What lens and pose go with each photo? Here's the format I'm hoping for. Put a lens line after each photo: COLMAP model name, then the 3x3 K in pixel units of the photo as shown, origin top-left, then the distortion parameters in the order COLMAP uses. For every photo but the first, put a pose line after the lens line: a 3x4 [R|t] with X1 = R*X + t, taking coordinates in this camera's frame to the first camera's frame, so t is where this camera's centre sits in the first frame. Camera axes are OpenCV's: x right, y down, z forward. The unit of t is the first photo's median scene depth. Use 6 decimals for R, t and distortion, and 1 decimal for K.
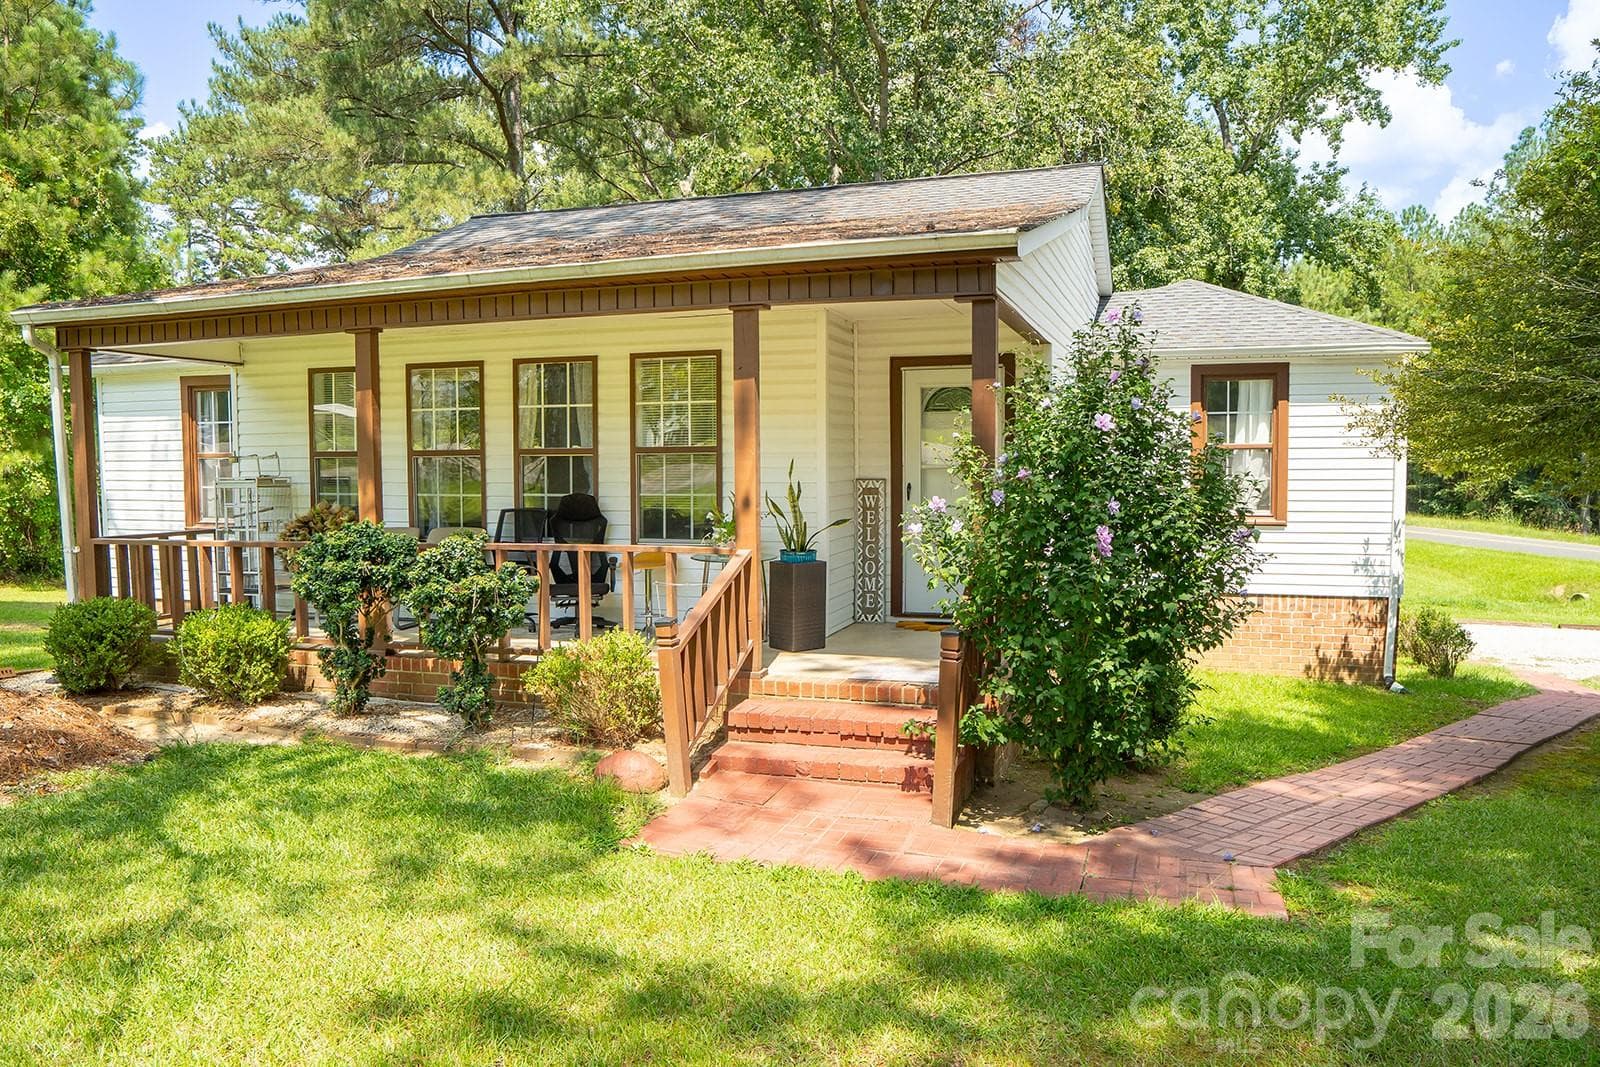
lens RADIAL K [[1166.6, 0, 800.0], [0, 1166.6, 533.5], [0, 0, 1]] dist [-0.103866, 0.063831]
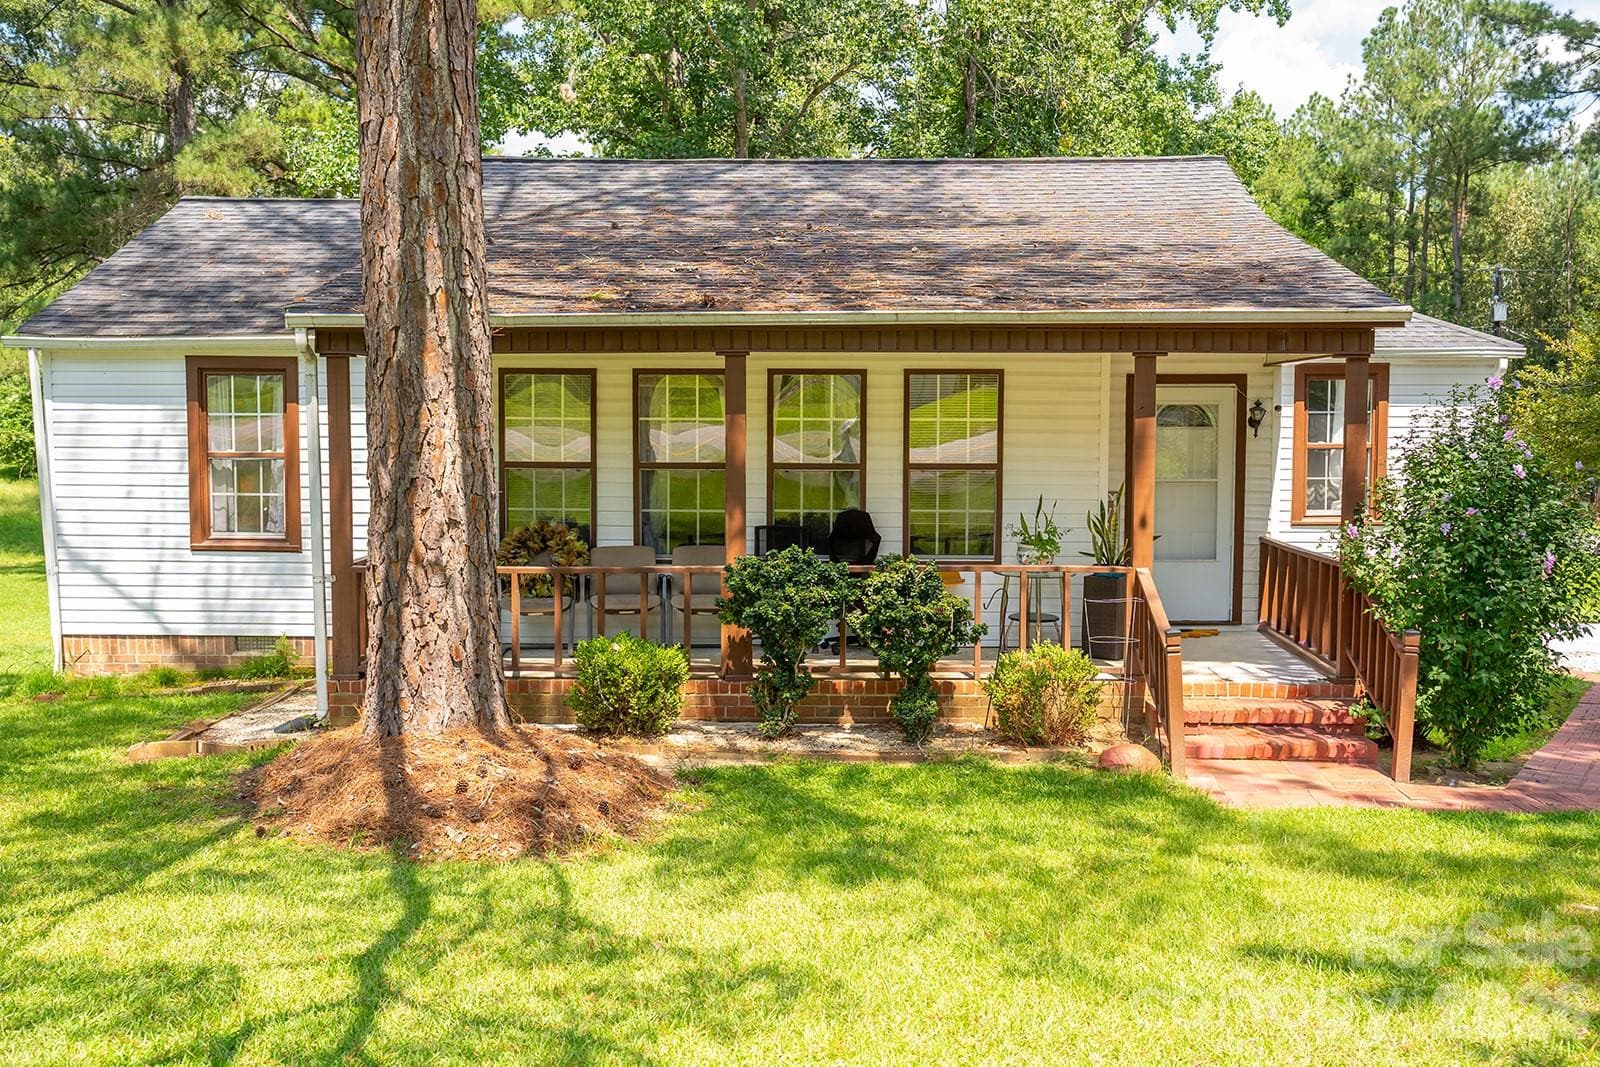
lens RADIAL K [[1753.2, 0, 800.0], [0, 1753.2, 533.5], [0, 0, 1]] dist [-0.026720, 0.010661]
pose [[0.955567, -0.014181, 0.294432, -0.486013], [0.009801, 0.999818, 0.016346, -0.028550], [-0.294611, -0.012734, 0.955533, -0.294737]]
